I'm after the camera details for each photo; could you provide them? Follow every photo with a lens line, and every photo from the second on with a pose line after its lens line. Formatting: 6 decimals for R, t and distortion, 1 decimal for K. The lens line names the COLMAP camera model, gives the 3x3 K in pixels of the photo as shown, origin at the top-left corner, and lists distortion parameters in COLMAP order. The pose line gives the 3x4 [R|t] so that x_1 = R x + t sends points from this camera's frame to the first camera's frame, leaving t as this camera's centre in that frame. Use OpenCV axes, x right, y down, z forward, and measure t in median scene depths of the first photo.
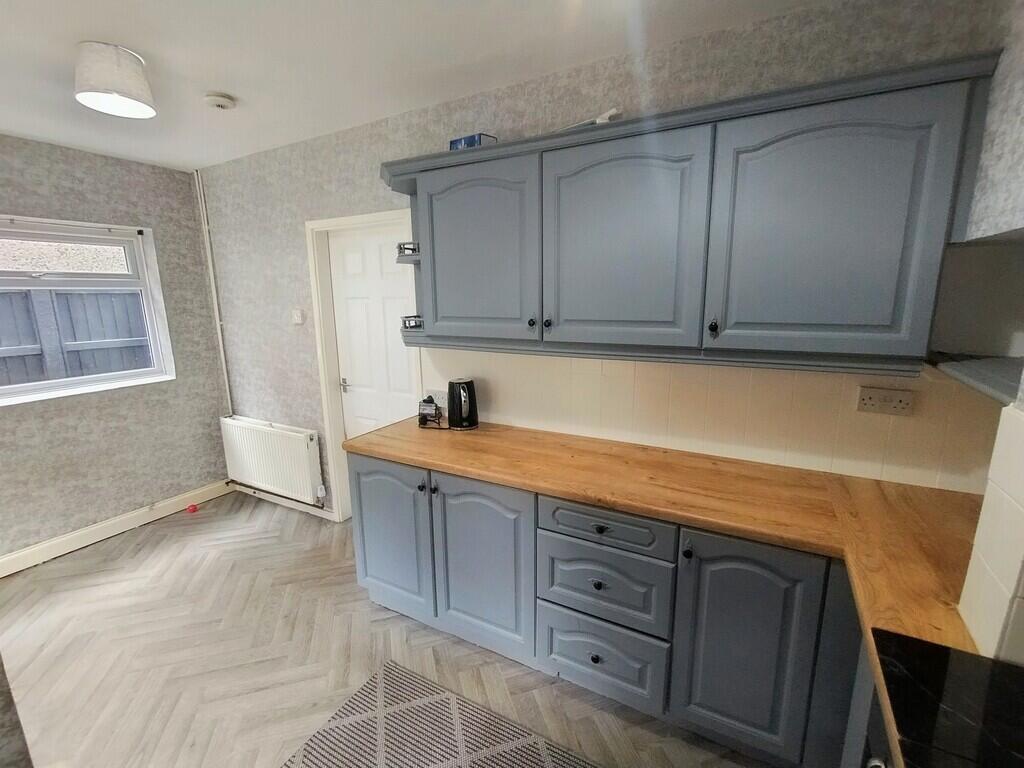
lens RADIAL K [[467.2, 0, 512.0], [0, 467.2, 384.0], [0, 0, 1]] dist [0.000510, -0.000218]
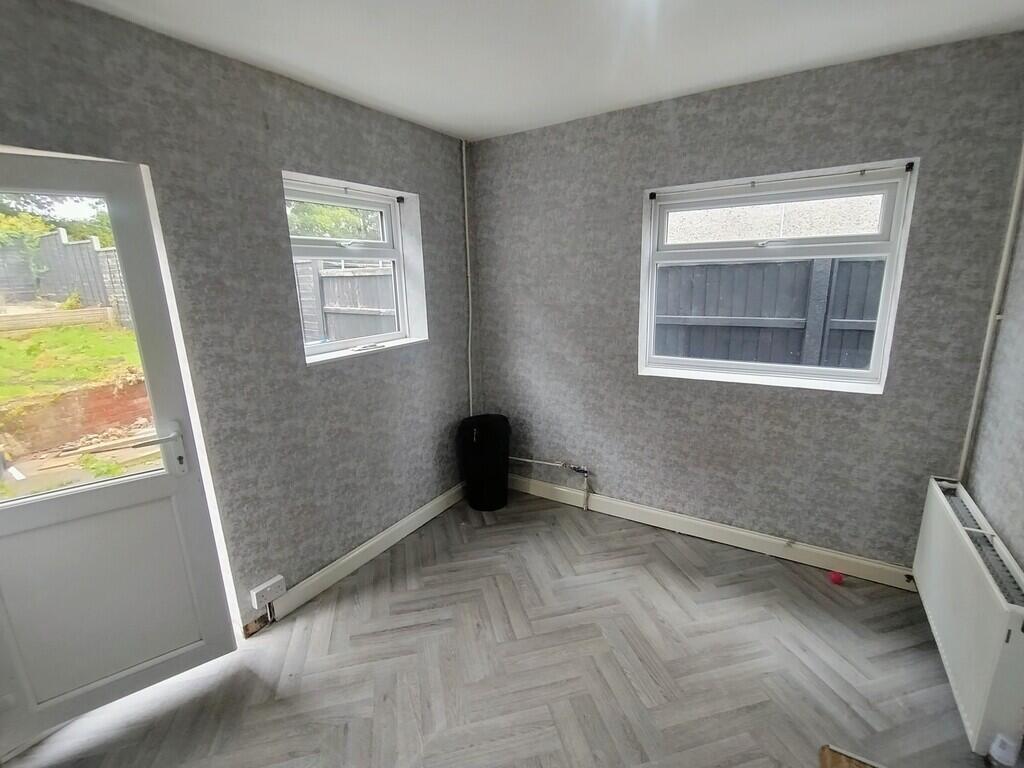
lens RADIAL K [[467.2, 0, 512.0], [0, 467.2, 384.0], [0, 0, 1]] dist [0.000510, -0.000218]
pose [[-0.046506, 0.246078, -0.968134, -0.065643], [-0.165933, 0.953814, 0.250409, -0.107189], [0.985040, 0.172291, -0.003525, 0.507259]]
